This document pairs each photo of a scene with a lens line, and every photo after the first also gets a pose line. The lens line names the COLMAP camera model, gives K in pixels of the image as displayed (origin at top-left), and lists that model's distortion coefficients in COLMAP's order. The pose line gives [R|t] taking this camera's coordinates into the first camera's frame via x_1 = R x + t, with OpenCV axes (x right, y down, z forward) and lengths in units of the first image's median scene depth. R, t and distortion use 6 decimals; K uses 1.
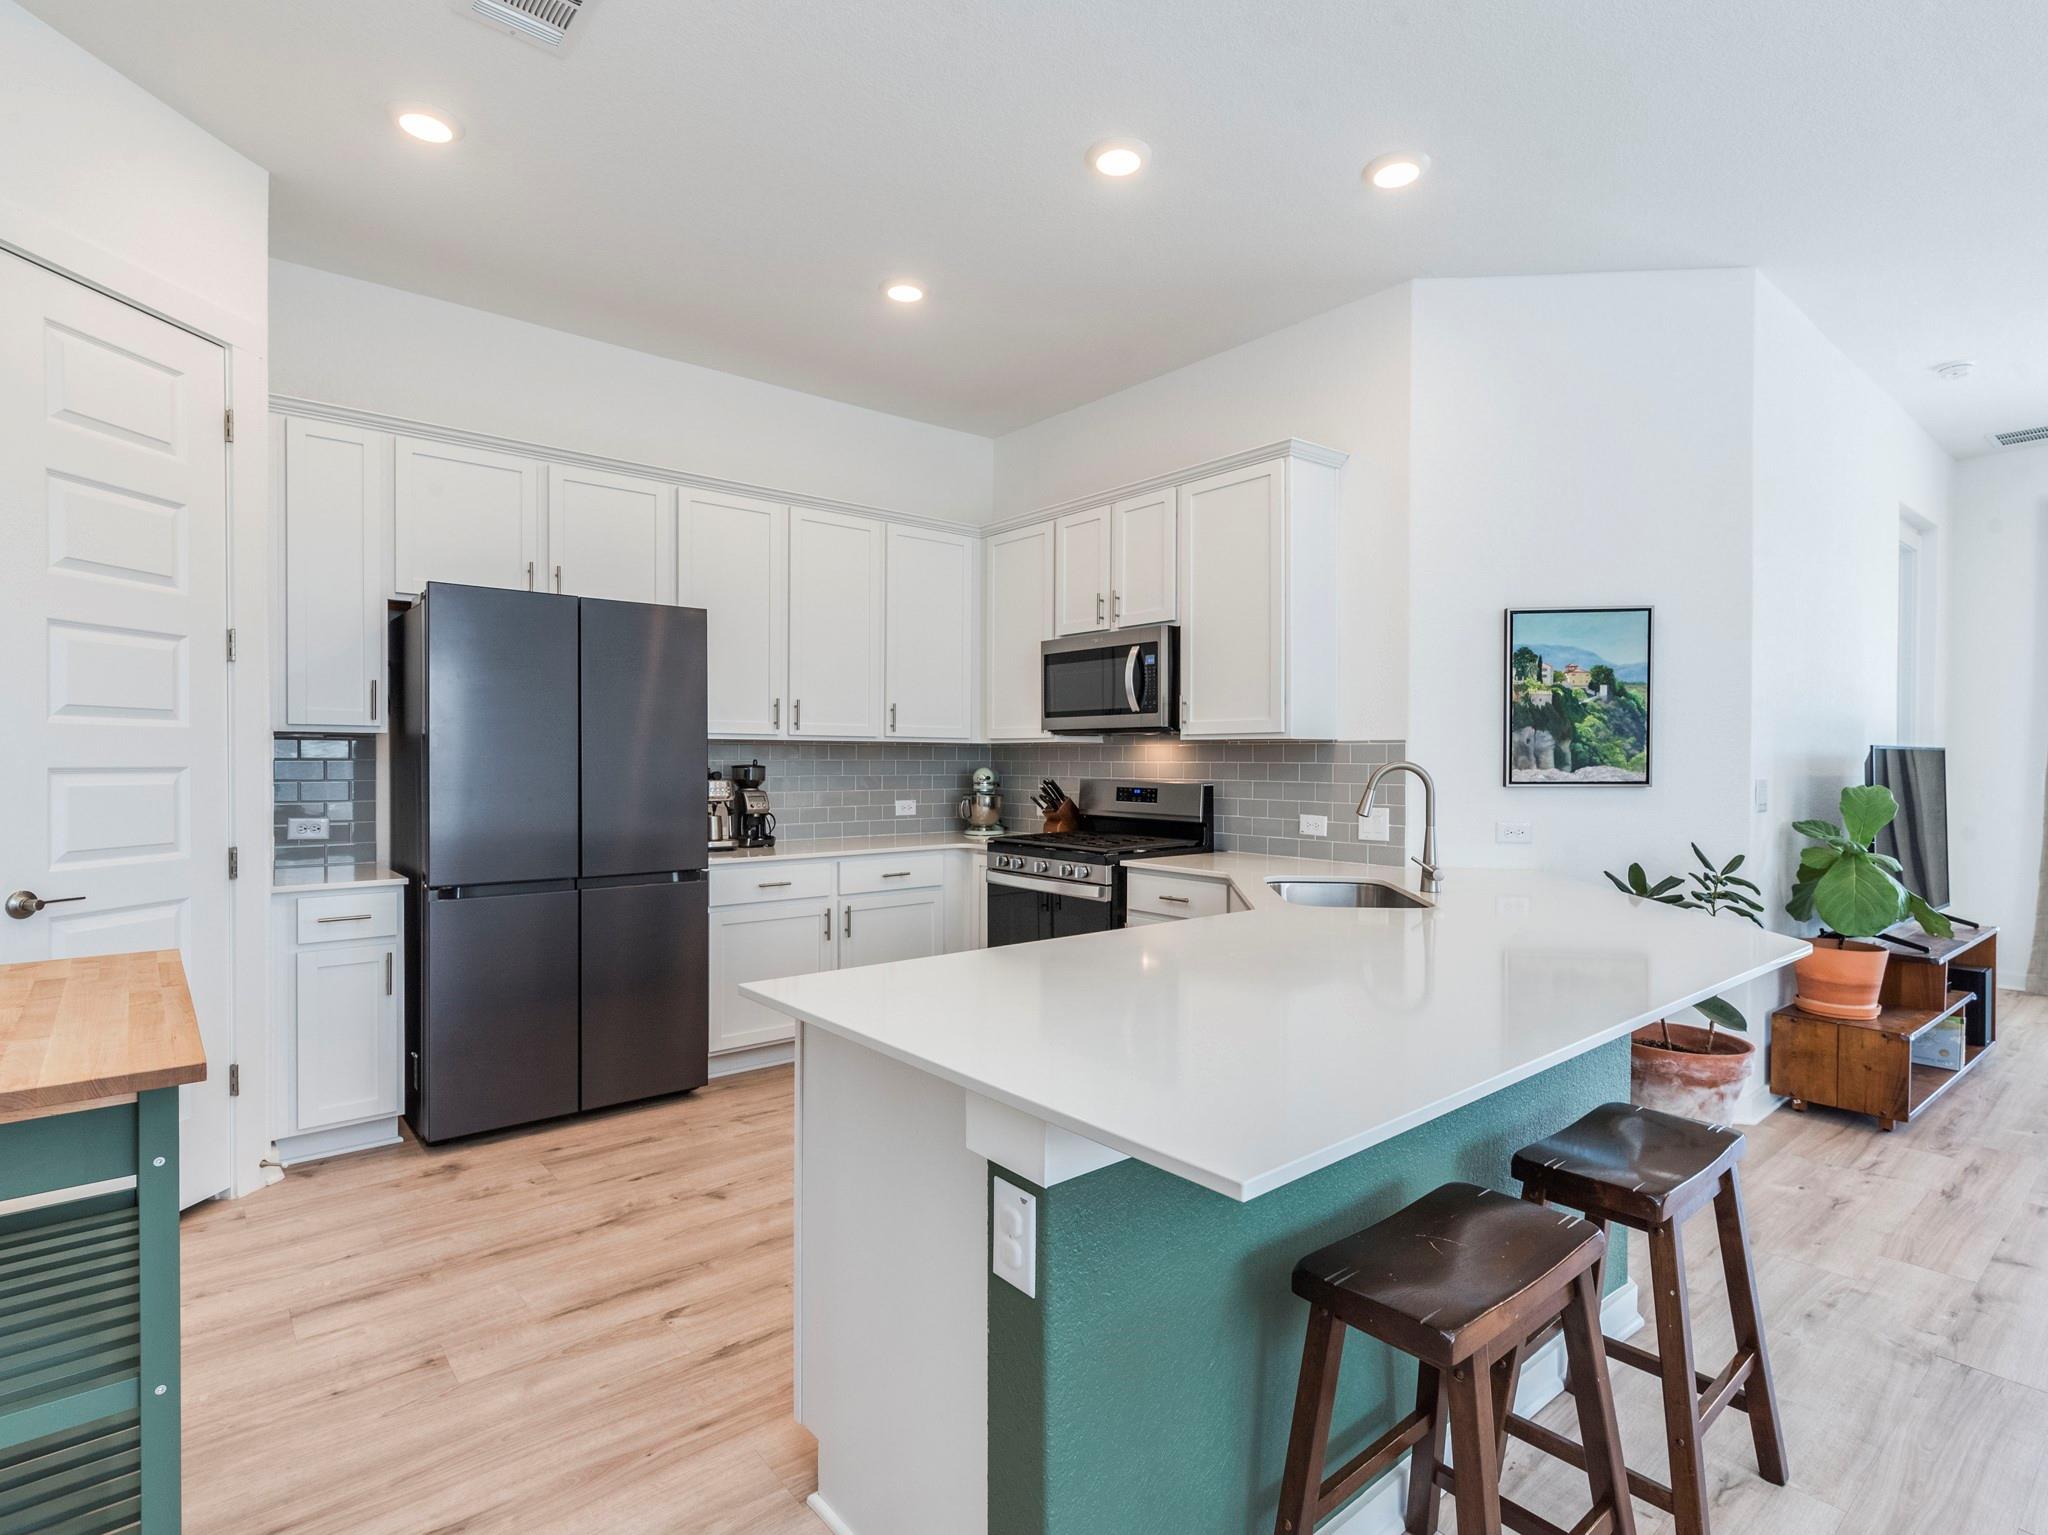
lens RADIAL K [[1011.0, 0, 1017.5], [0, 1011.0, 768.5], [0, 0, 1]] dist [0.006336, -0.001868]
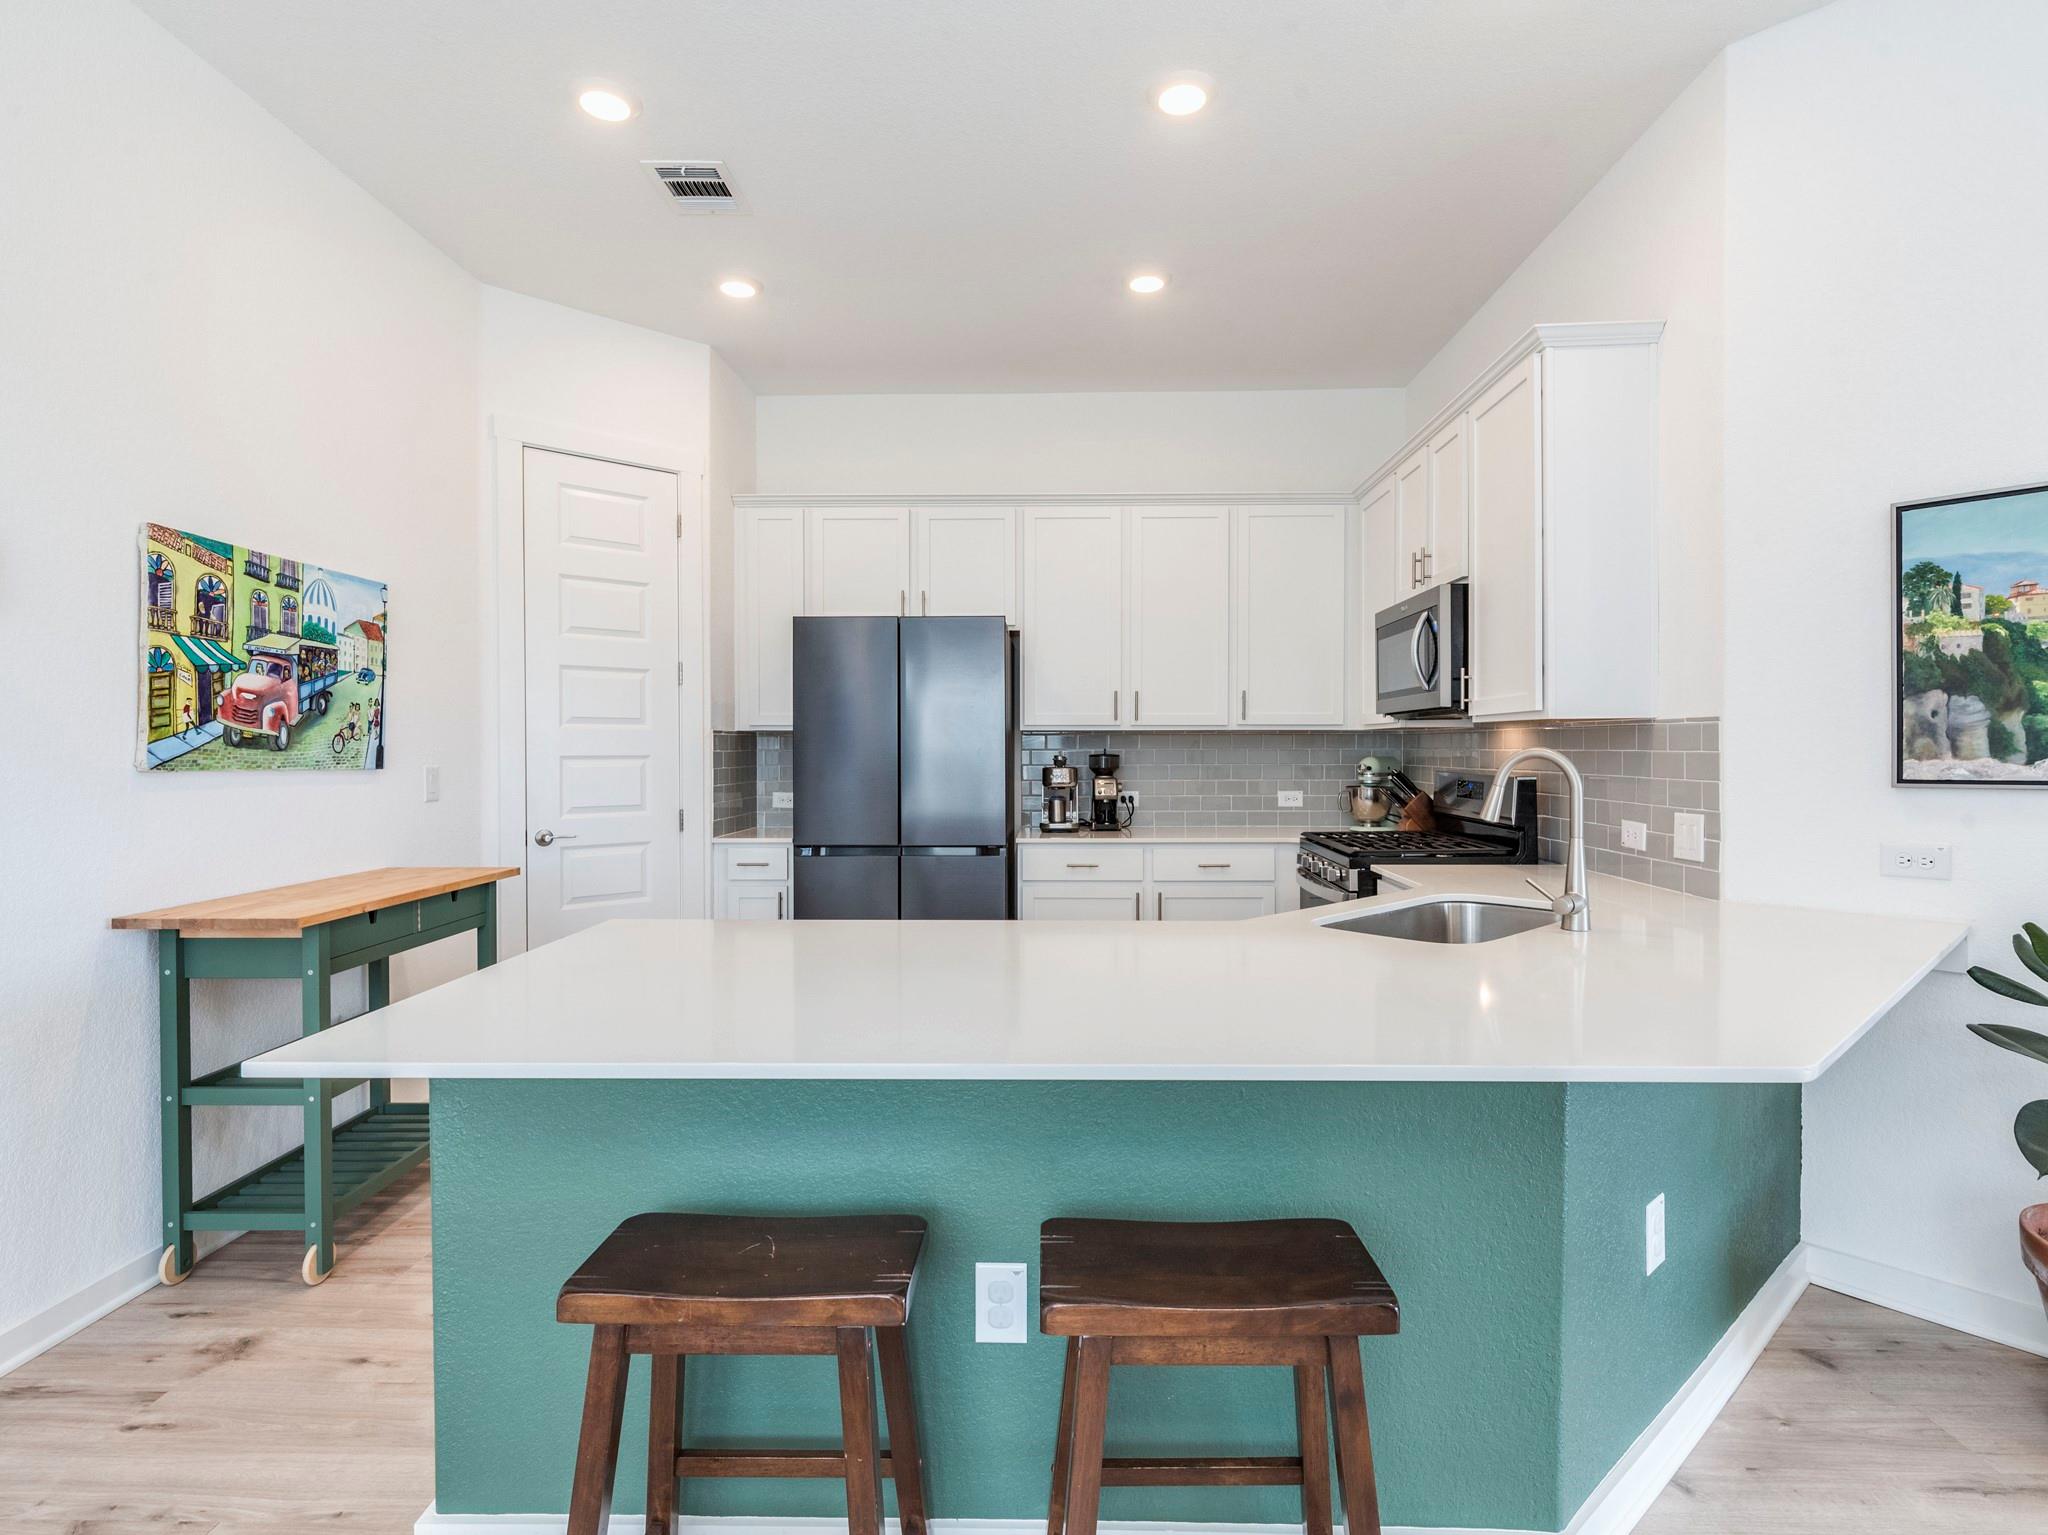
lens RADIAL K [[1011.0, 0, 1019.9], [0, 1011.0, 759.2], [0, 0, 1]] dist [0.006336, -0.001868]
pose [[0.760463, 0.002290, -0.649377, 0.461897], [-0.001474, 0.999997, 0.001799, 0.000425], [0.649379, -0.000411, 0.760465, 0.159521]]
